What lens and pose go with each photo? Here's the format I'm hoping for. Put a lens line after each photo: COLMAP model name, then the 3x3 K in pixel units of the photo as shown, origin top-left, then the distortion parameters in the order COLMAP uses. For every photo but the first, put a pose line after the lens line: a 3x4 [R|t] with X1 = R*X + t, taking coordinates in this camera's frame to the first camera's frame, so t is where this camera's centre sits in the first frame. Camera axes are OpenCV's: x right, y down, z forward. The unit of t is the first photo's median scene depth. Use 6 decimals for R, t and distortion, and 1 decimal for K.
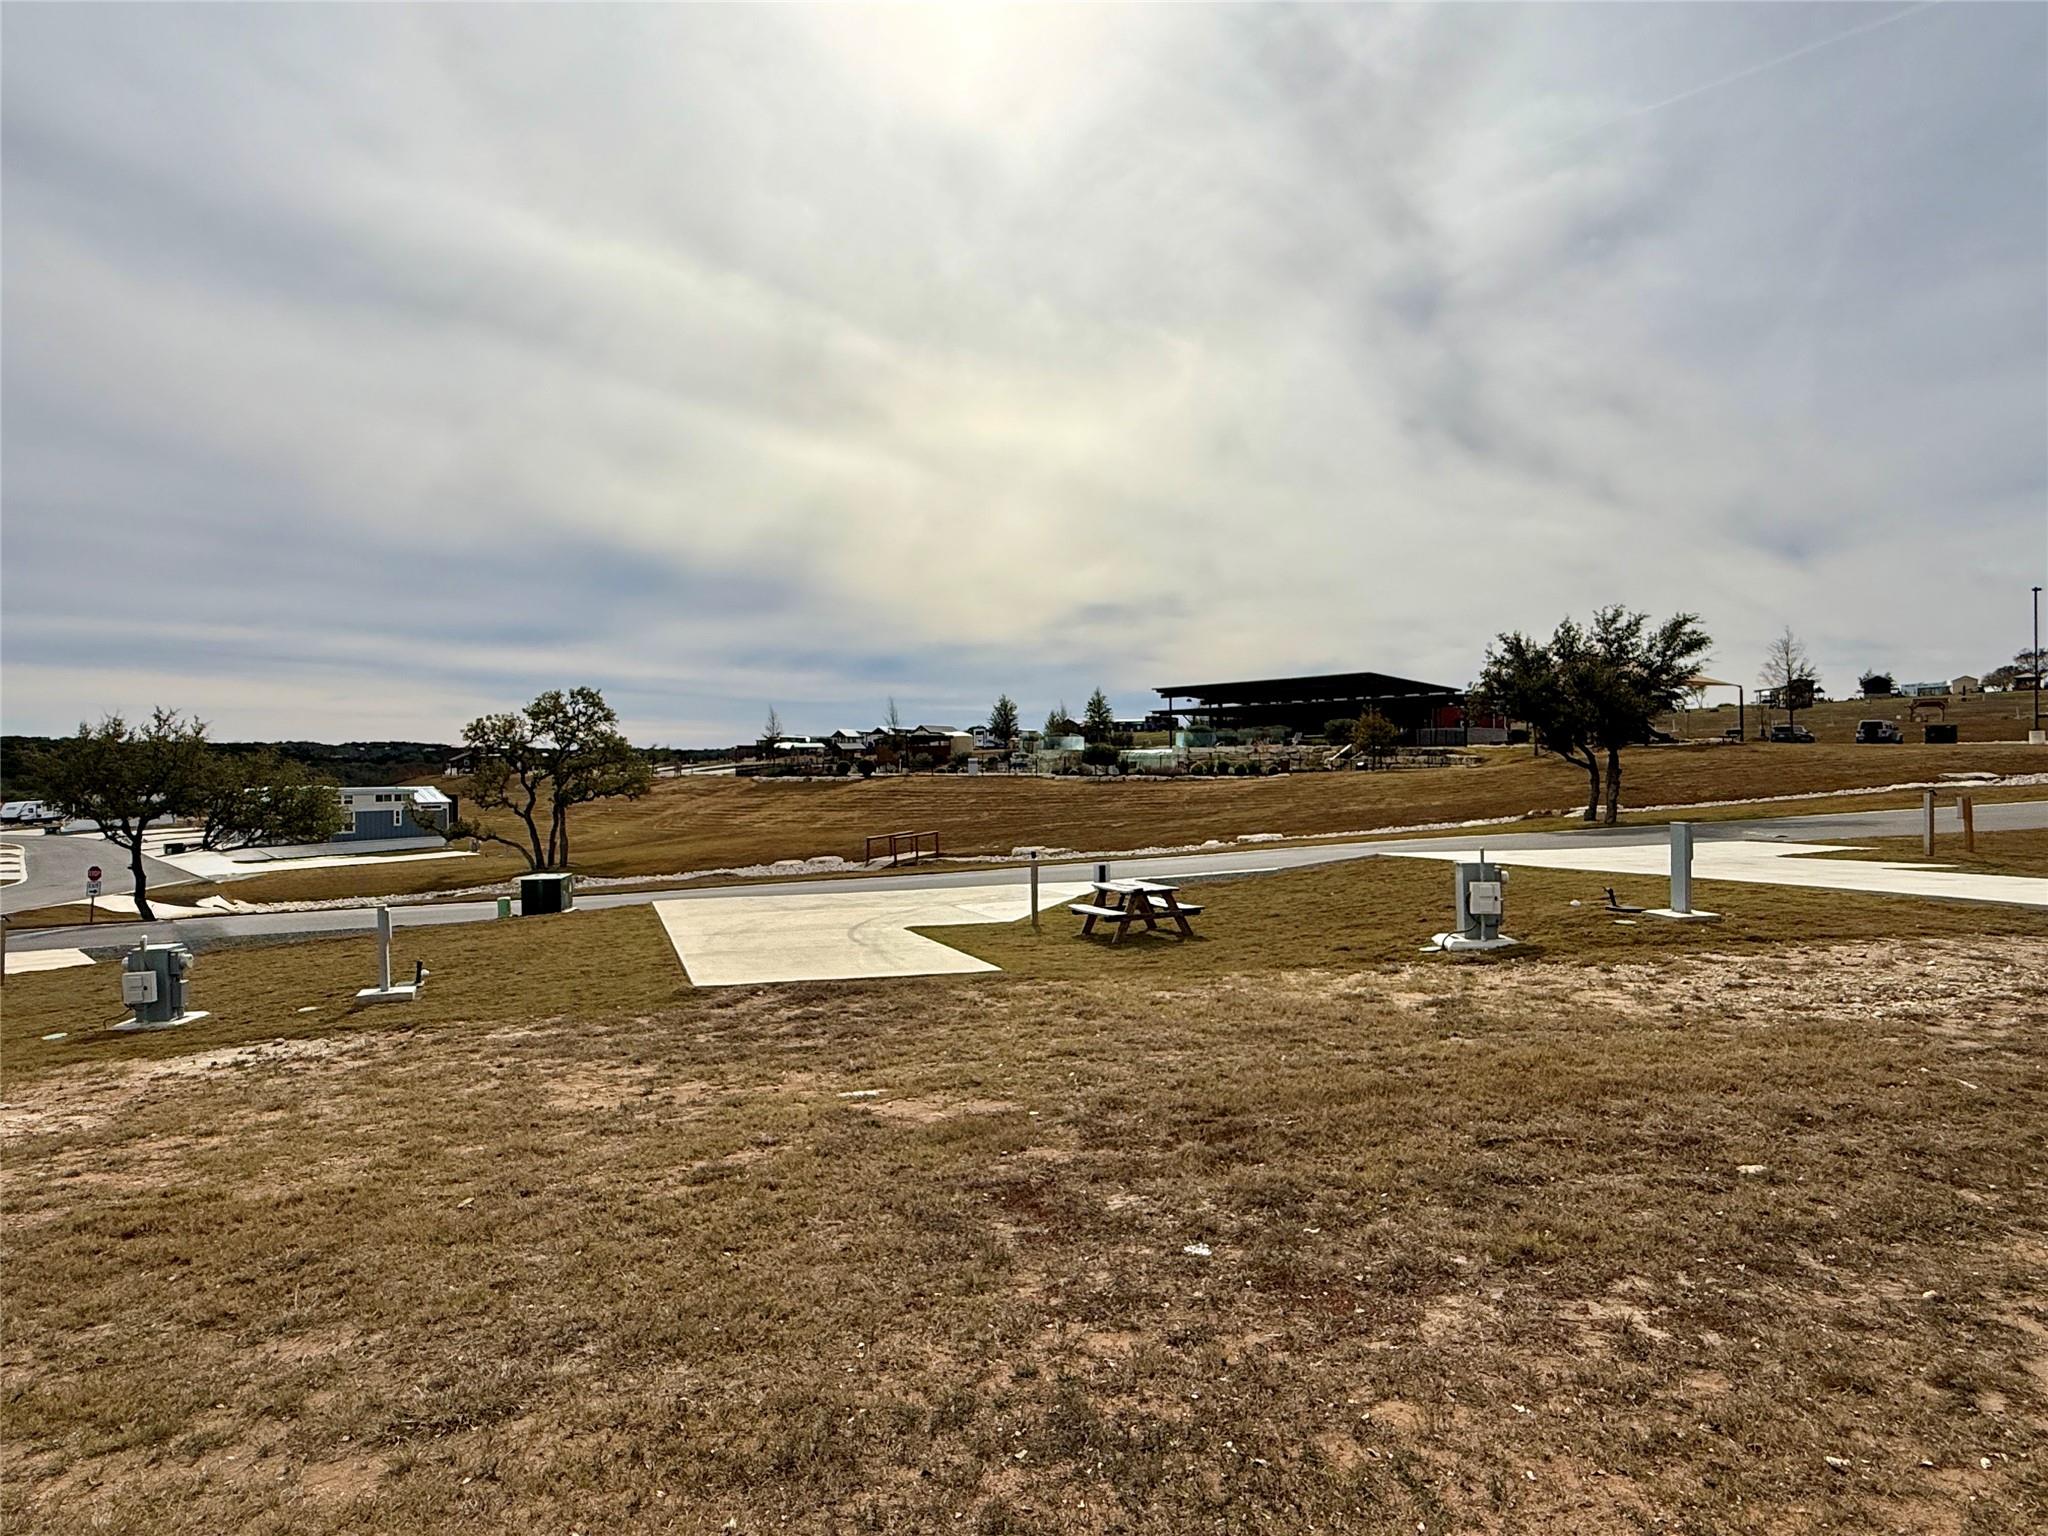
lens RADIAL K [[1215.4, 0, 1024.0], [0, 1215.4, 768.0], [0, 0, 1]] dist [-0.002268, 0.000386]
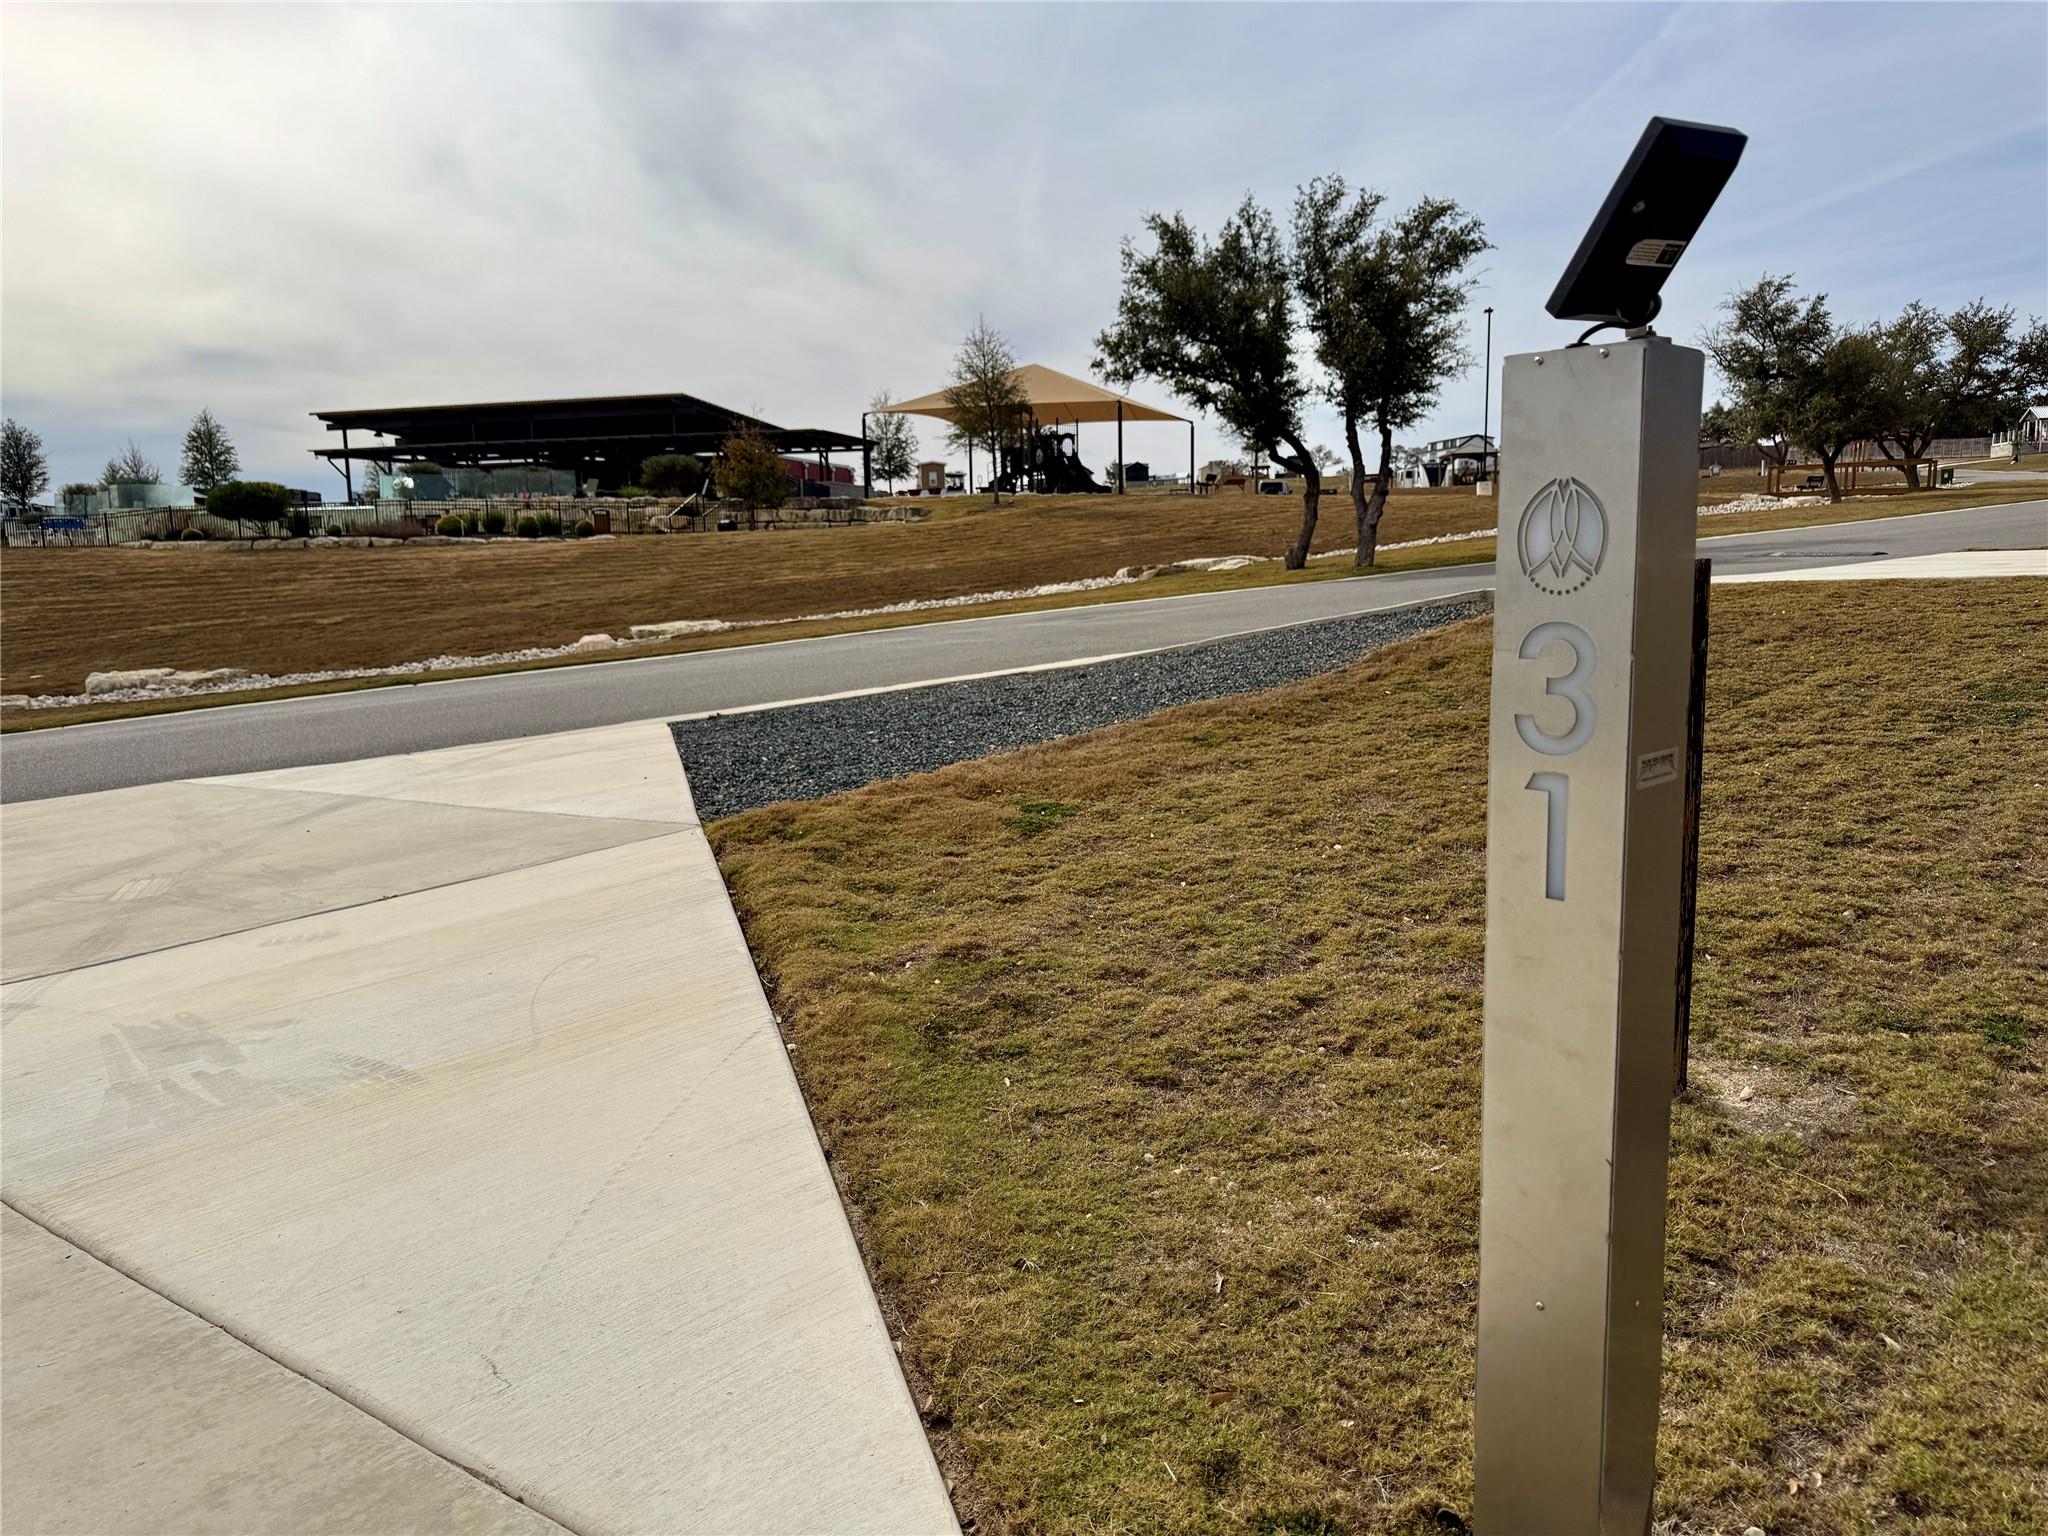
lens RADIAL K [[1487.9, 0, 1024.0], [0, 1487.9, 768.0], [0, 0, 1]] dist [0.106587, -0.089867]
pose [[0.846935, -0.085172, 0.524830, -0.011176], [0.015029, 0.990527, 0.136495, 0.021380], [-0.531483, -0.107715, 0.840192, 0.260336]]
